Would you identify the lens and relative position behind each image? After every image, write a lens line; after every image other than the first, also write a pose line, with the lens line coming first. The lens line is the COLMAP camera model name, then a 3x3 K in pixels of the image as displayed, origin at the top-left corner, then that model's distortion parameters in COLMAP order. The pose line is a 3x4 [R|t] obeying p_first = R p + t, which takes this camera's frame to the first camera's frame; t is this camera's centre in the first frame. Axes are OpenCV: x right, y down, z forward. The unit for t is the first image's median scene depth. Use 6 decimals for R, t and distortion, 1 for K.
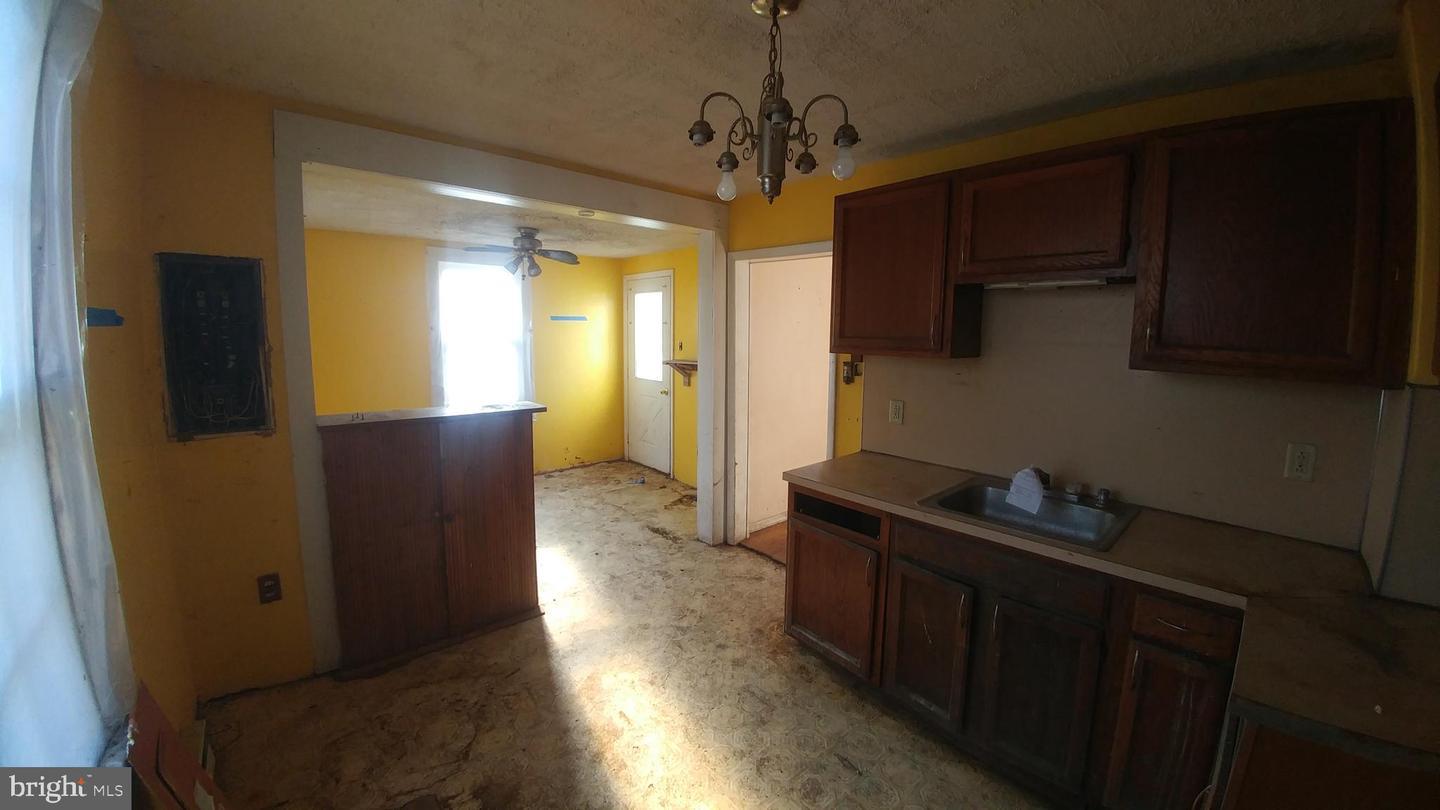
lens RADIAL K [[512.3, 0, 723.4], [0, 512.3, 381.8], [0, 0, 1]] dist [-0.035586, -0.009343]
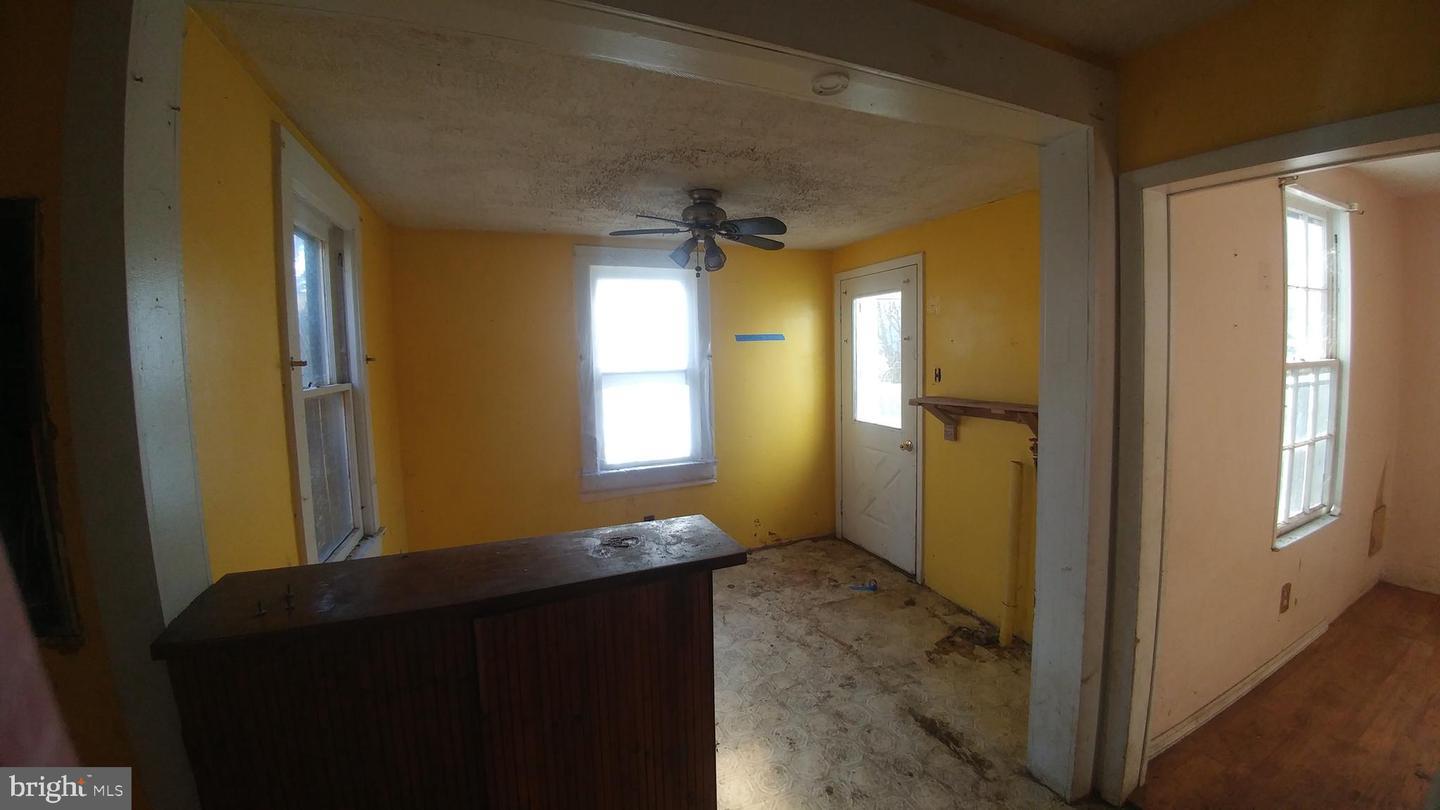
lens RADIAL K [[512.3, 0, 723.4], [0, 512.3, 381.8], [0, 0, 1]] dist [-0.035586, -0.009343]
pose [[0.944466, -0.012345, -0.328378, -0.134235], [-0.001243, 0.999153, -0.041137, -0.037861], [0.328608, 0.039261, 0.943650, 0.356164]]
